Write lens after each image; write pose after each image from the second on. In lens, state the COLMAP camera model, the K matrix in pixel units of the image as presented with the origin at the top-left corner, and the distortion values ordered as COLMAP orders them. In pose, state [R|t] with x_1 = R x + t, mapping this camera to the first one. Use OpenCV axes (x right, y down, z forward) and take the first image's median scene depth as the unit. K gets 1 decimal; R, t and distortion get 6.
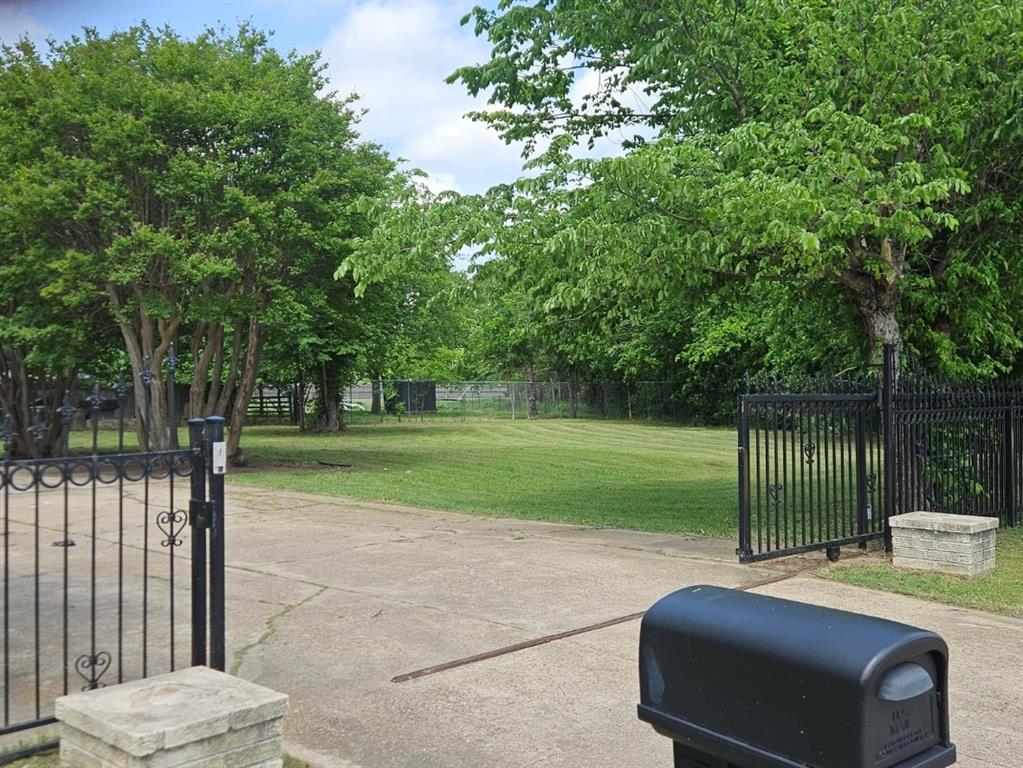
lens RADIAL K [[935.2, 0, 510.8], [0, 935.2, 393.6], [0, 0, 1]] dist [0.145352, -0.282484]
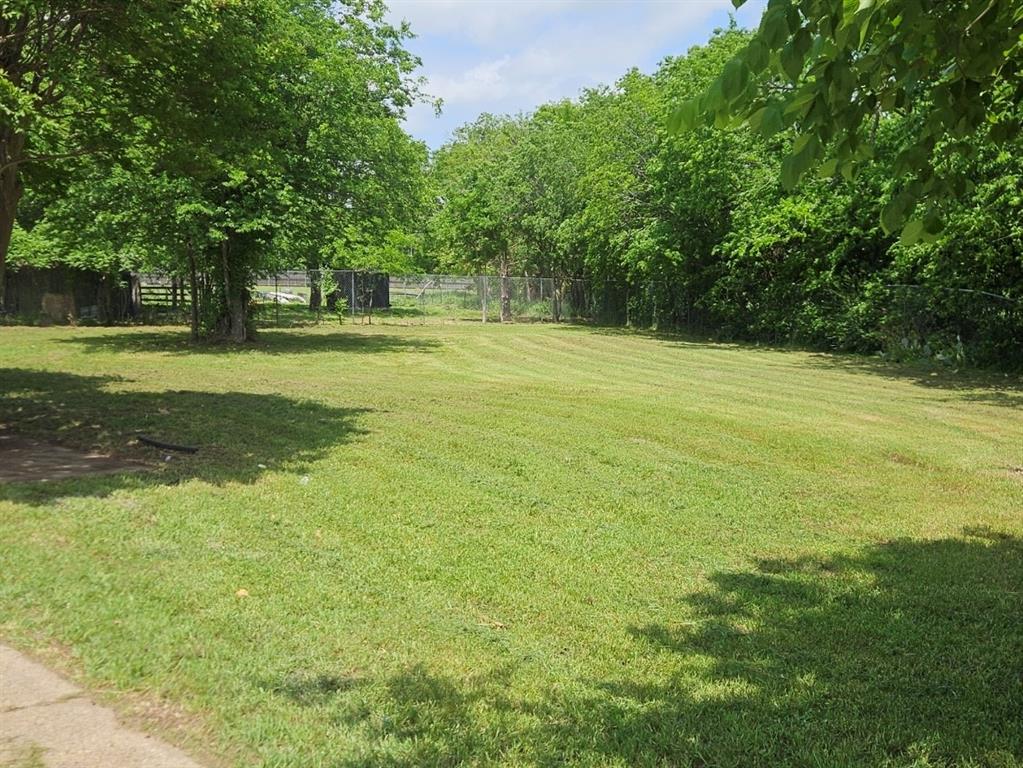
lens RADIAL K [[935.2, 0, 510.8], [0, 935.2, 393.6], [0, 0, 1]] dist [0.145352, -0.282484]
pose [[0.998726, 0.020244, 0.046220, -0.012612], [-0.025426, 0.993107, 0.114422, -0.006571], [-0.043585, -0.115452, 0.992356, 0.232218]]
